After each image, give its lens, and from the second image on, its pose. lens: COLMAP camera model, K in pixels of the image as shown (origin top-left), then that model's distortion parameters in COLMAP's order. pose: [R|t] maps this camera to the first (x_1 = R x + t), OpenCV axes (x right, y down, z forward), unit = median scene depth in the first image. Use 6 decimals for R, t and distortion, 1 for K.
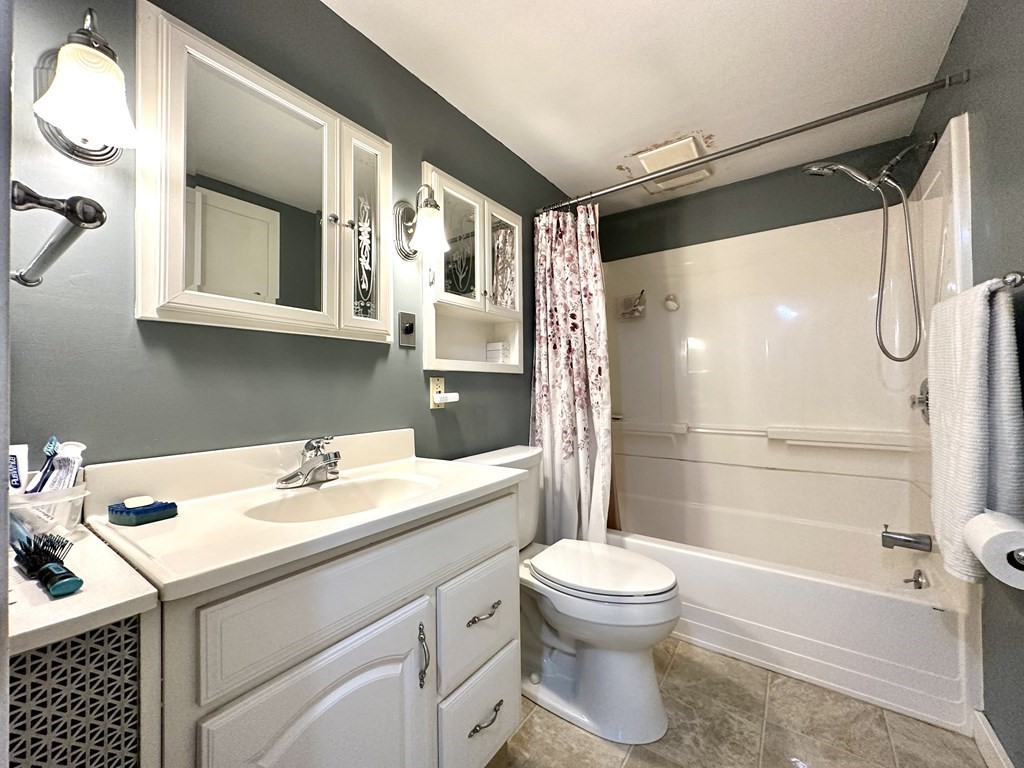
lens RADIAL K [[407.3, 0, 512.0], [0, 407.3, 384.0], [0, 0, 1]] dist [-0.000105, -0.000439]
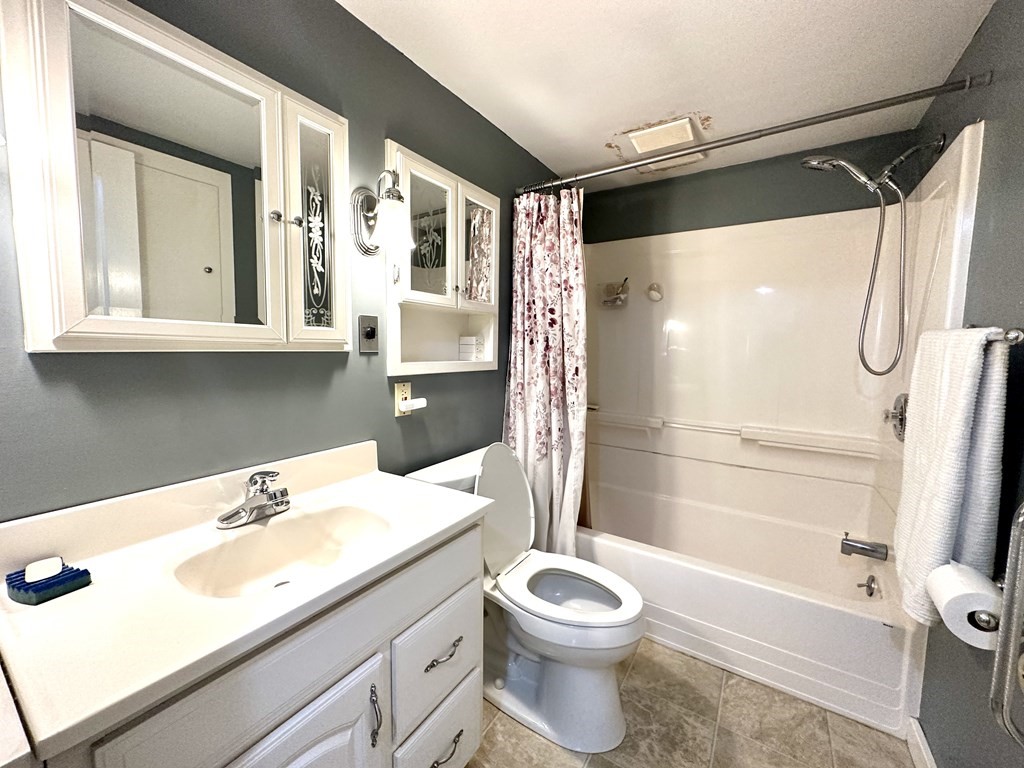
lens RADIAL K [[407.3, 0, 512.0], [0, 407.3, 384.0], [0, 0, 1]] dist [-0.000105, -0.000439]
pose [[0.998573, 0.022444, 0.048464, 0.021857], [-0.027231, 0.994564, 0.100506, -0.122657], [-0.045945, -0.101682, 0.993755, 0.066819]]
